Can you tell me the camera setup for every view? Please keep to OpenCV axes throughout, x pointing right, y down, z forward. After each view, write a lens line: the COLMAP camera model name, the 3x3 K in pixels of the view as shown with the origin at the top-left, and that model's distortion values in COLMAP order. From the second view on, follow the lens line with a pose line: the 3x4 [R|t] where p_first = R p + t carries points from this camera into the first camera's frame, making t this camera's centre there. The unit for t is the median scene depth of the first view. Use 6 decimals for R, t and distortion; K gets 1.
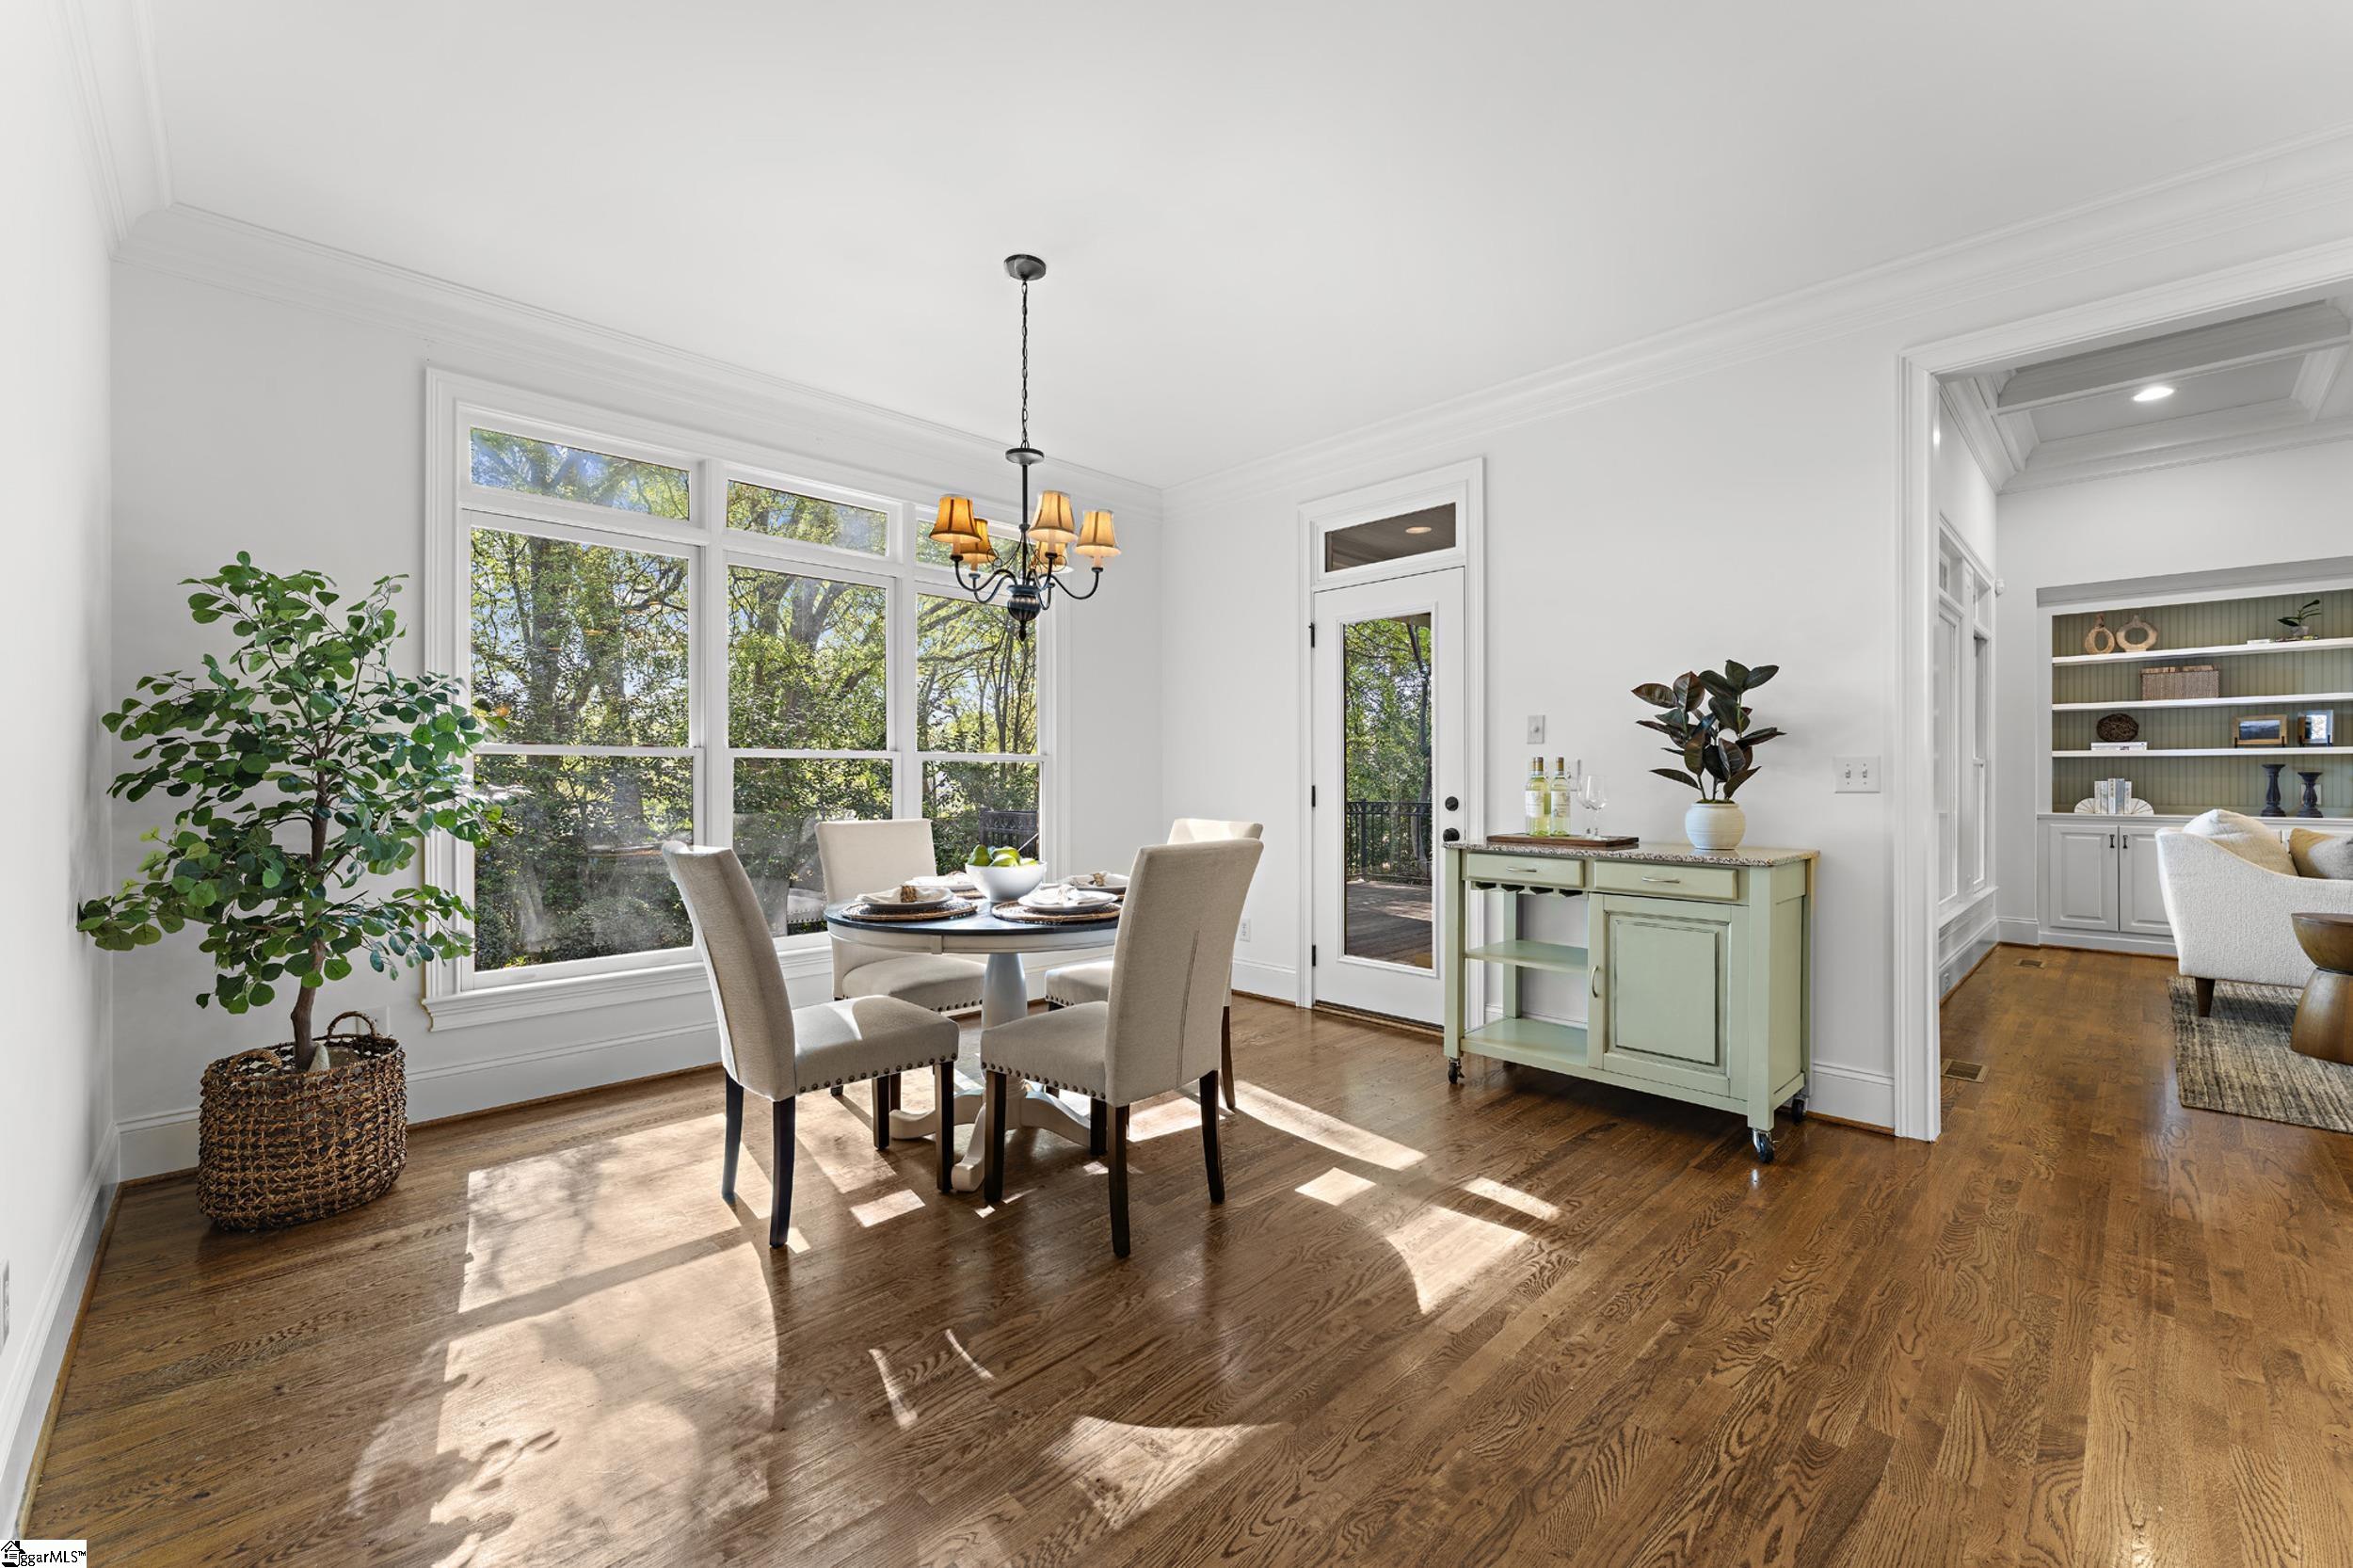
lens RADIAL K [[952.9, 0, 1178.1], [0, 952.9, 780.2], [0, 0, 1]] dist [-0.002091, 0.000027]
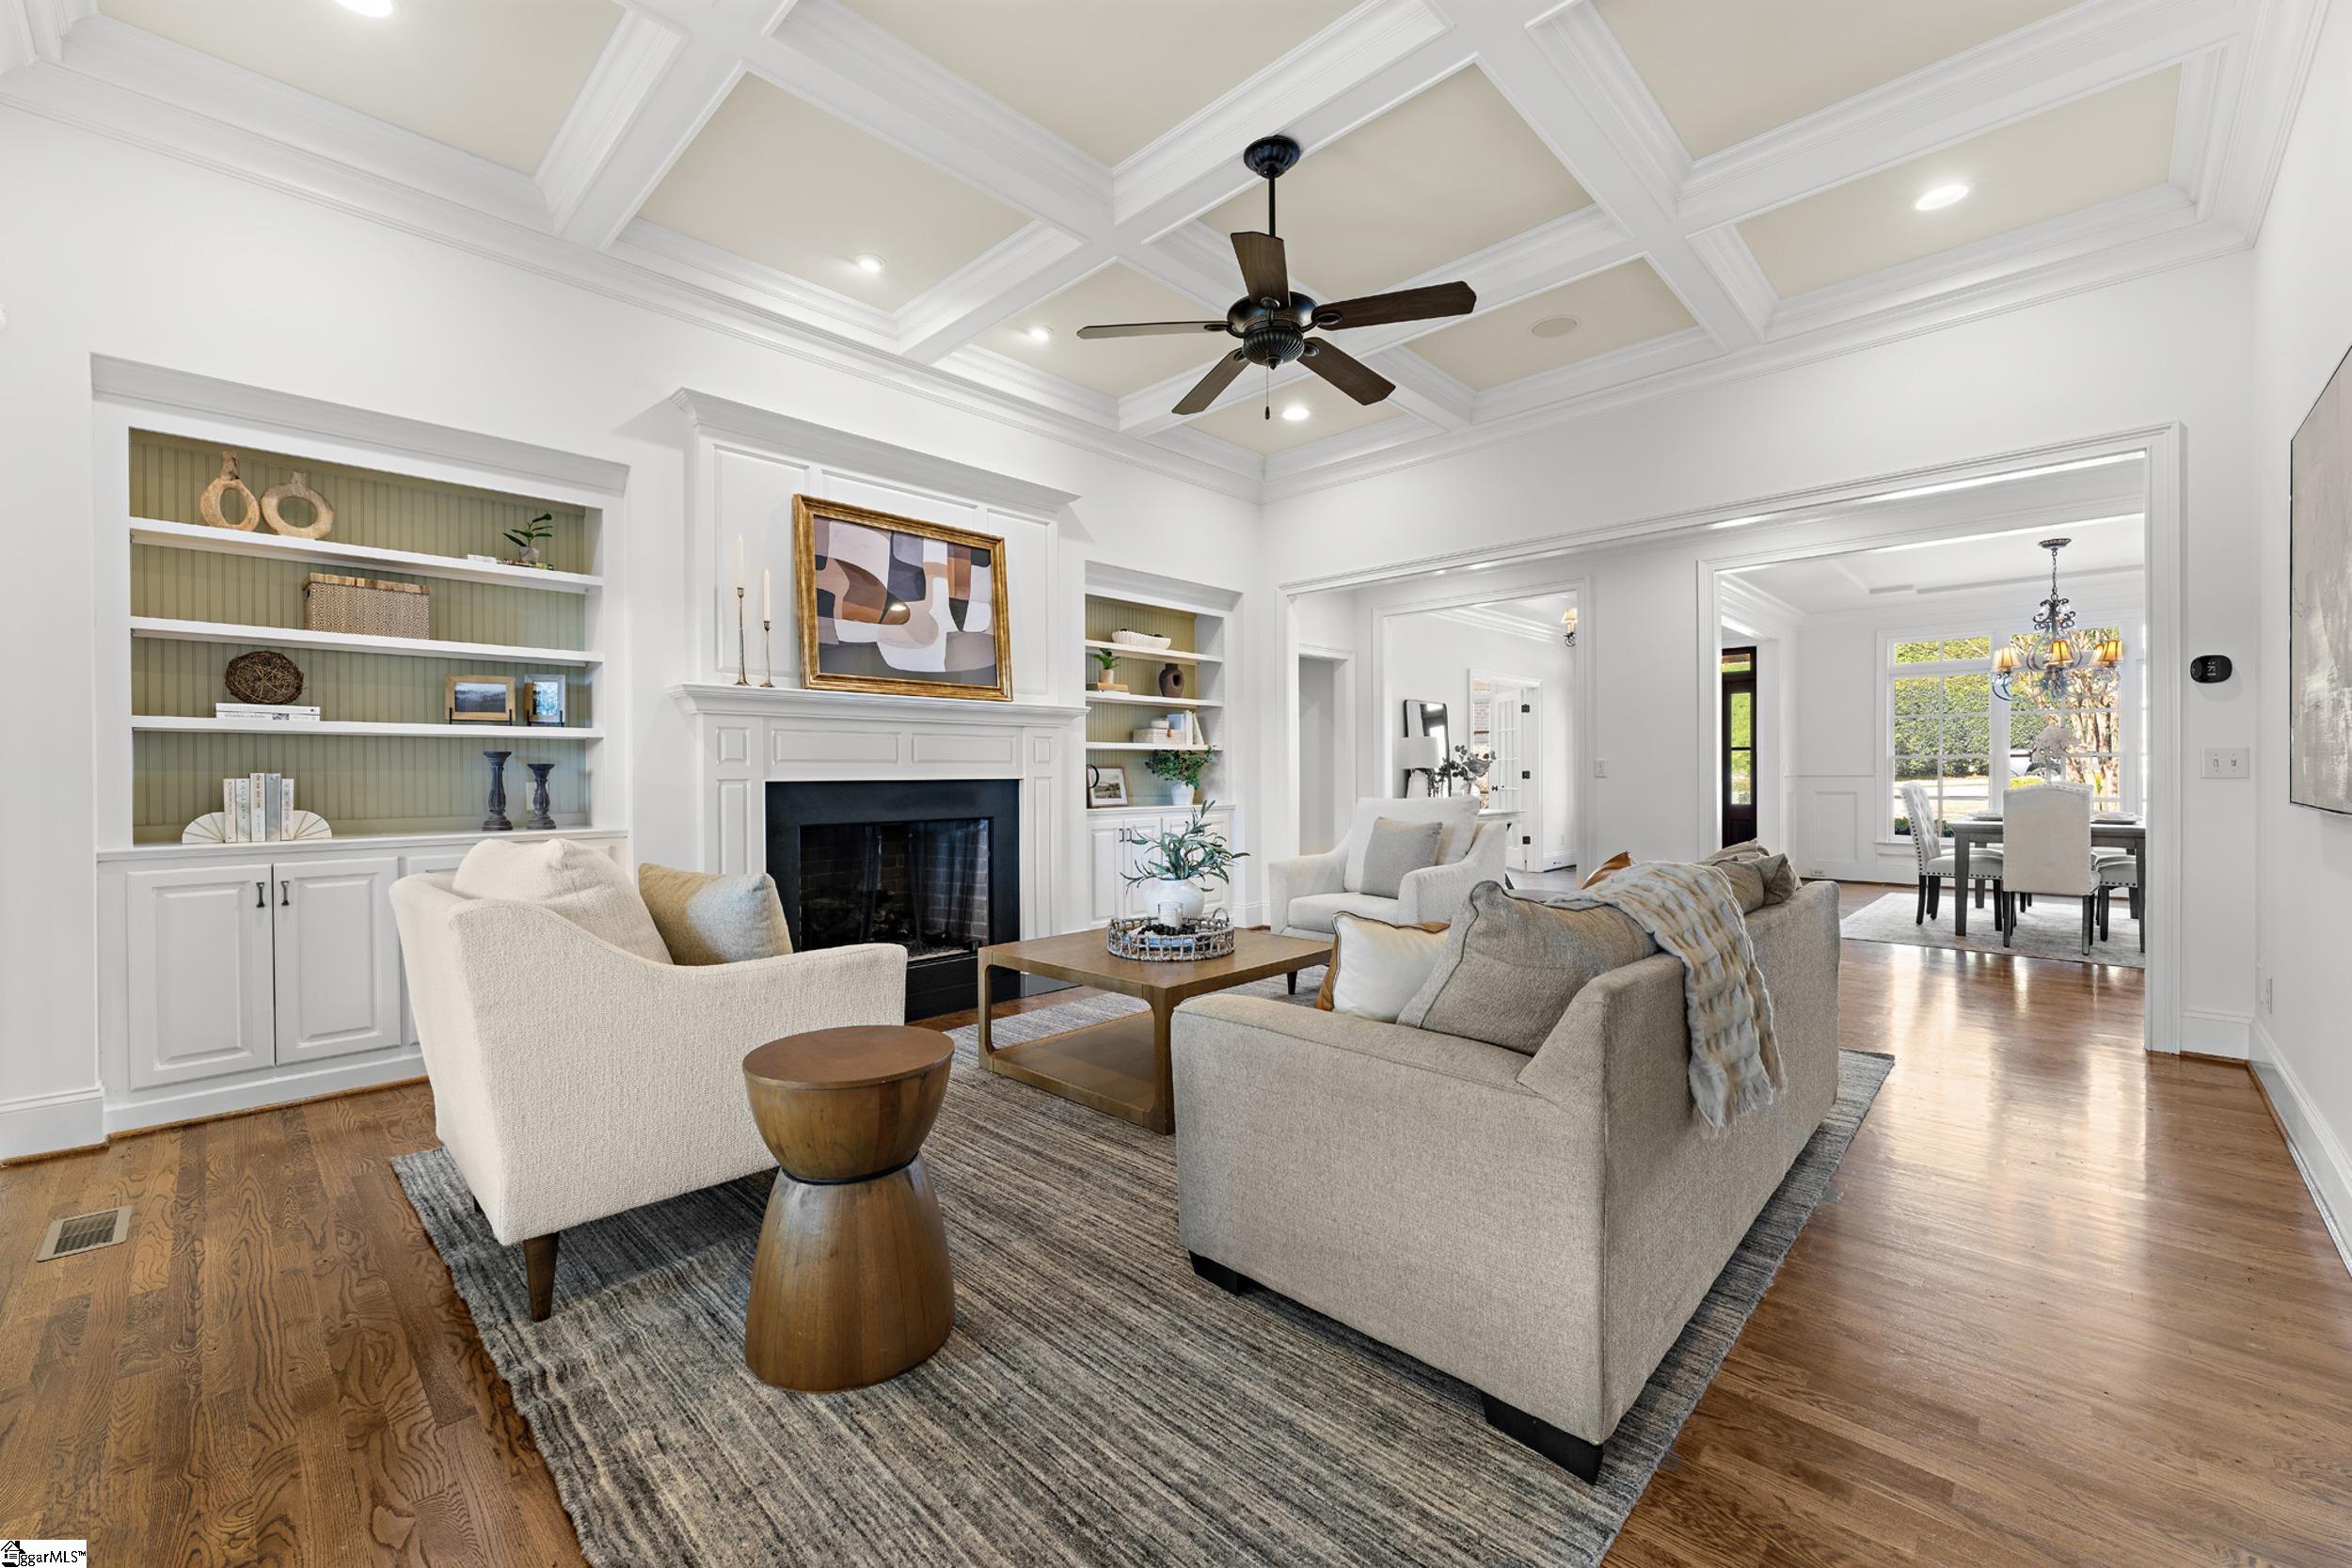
lens RADIAL K [[952.4, 0, 1177.7], [0, 952.4, 778.5], [0, 0, 1]] dist [-0.002091, 0.000027]
pose [[-0.025968, -0.008865, 0.999623, 0.452393], [0.001553, 0.999959, 0.008908, -0.002700], [-0.999662, 0.001784, -0.025954, 0.514126]]
